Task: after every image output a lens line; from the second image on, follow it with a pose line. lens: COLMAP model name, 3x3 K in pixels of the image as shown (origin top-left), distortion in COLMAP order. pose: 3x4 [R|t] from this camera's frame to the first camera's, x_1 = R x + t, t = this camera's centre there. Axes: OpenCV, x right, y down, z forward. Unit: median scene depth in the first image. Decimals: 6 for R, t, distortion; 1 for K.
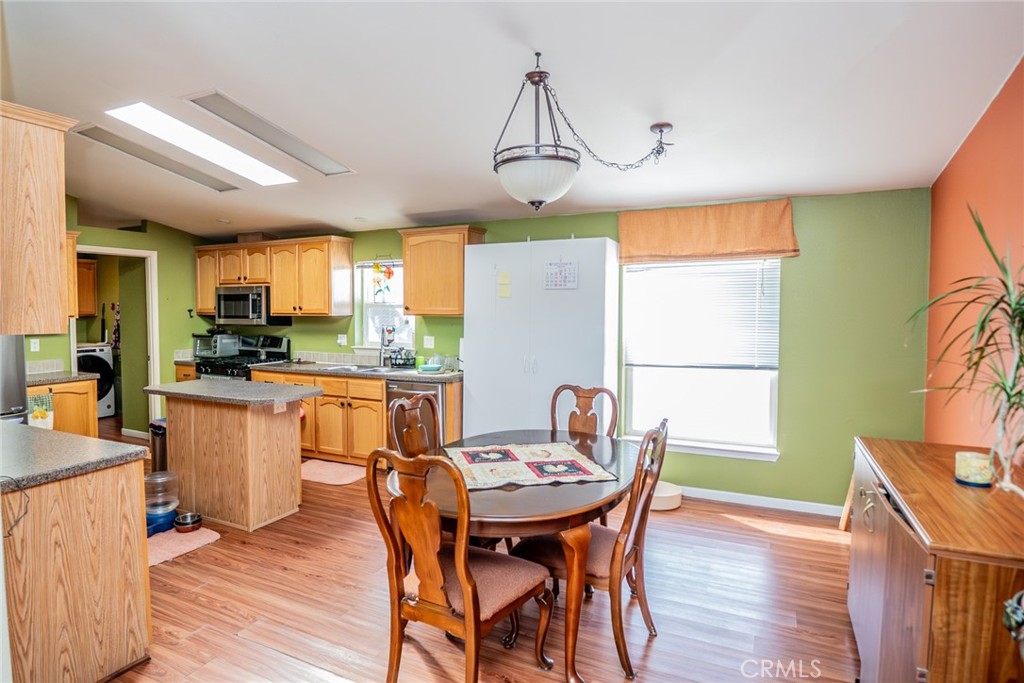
lens RADIAL K [[565.1, 0, 491.6], [0, 565.1, 332.7], [0, 0, 1]] dist [-0.022785, 0.000269]
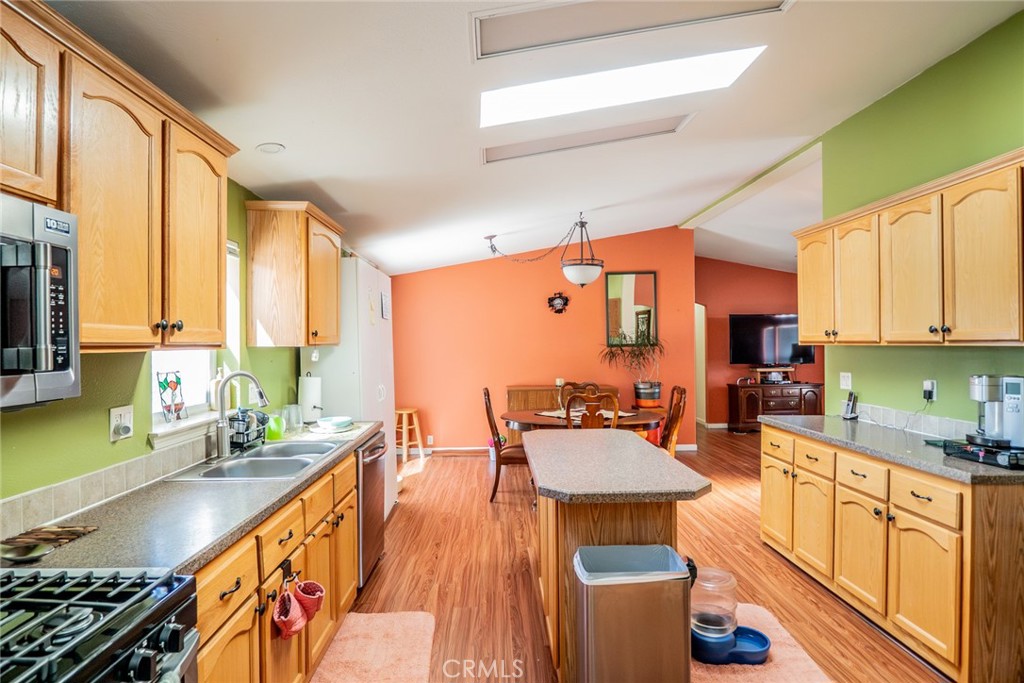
lens RADIAL K [[540.7, 0, 506.9], [0, 540.7, 341.3], [0, 0, 1]] dist [-0.023859, 0.000456]
pose [[-0.470212, 0.006802, 0.882527, -0.693199], [0.047304, 0.998727, 0.017507, -0.032451], [-0.881285, 0.049979, -0.469935, 0.992573]]
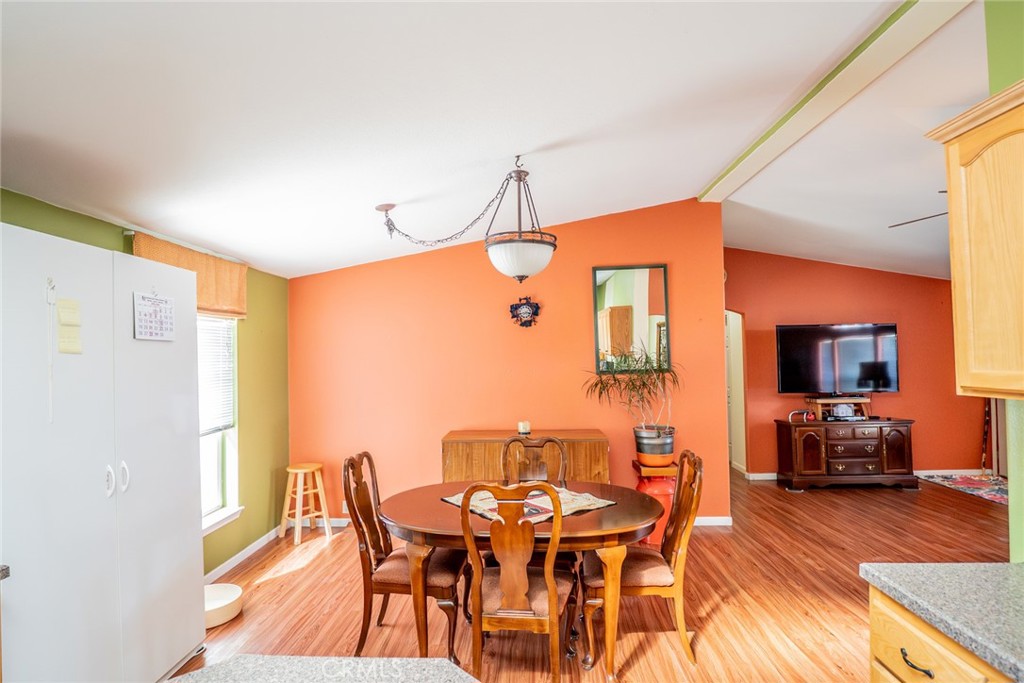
lens RADIAL K [[540.7, 0, 506.9], [0, 540.7, 341.3], [0, 0, 1]] dist [-0.023859, 0.000456]
pose [[-0.408860, 0.034443, 0.911947, -0.435497], [0.057070, 0.998297, -0.012117, -0.037019], [-0.910811, 0.047091, -0.410129, 0.689498]]
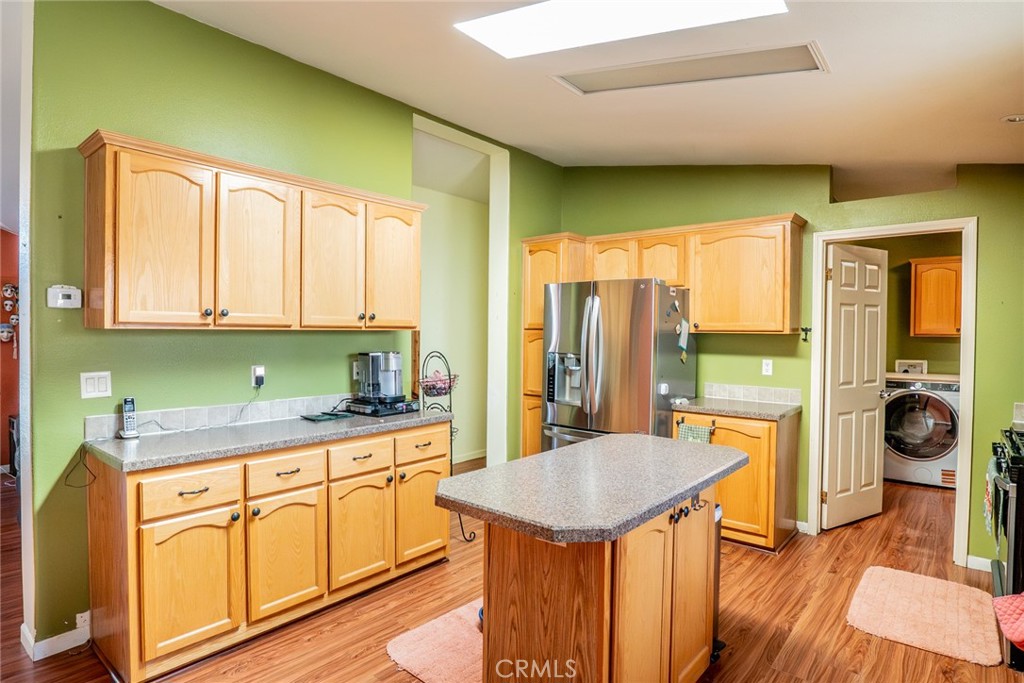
lens RADIAL K [[540.7, 0, 506.9], [0, 540.7, 341.3], [0, 0, 1]] dist [-0.023859, 0.000456]
pose [[-0.244072, 0.017117, -0.969606, 0.019021], [-0.052882, 0.998122, 0.030932, -0.017174], [0.968314, 0.058824, -0.242708, 0.735976]]
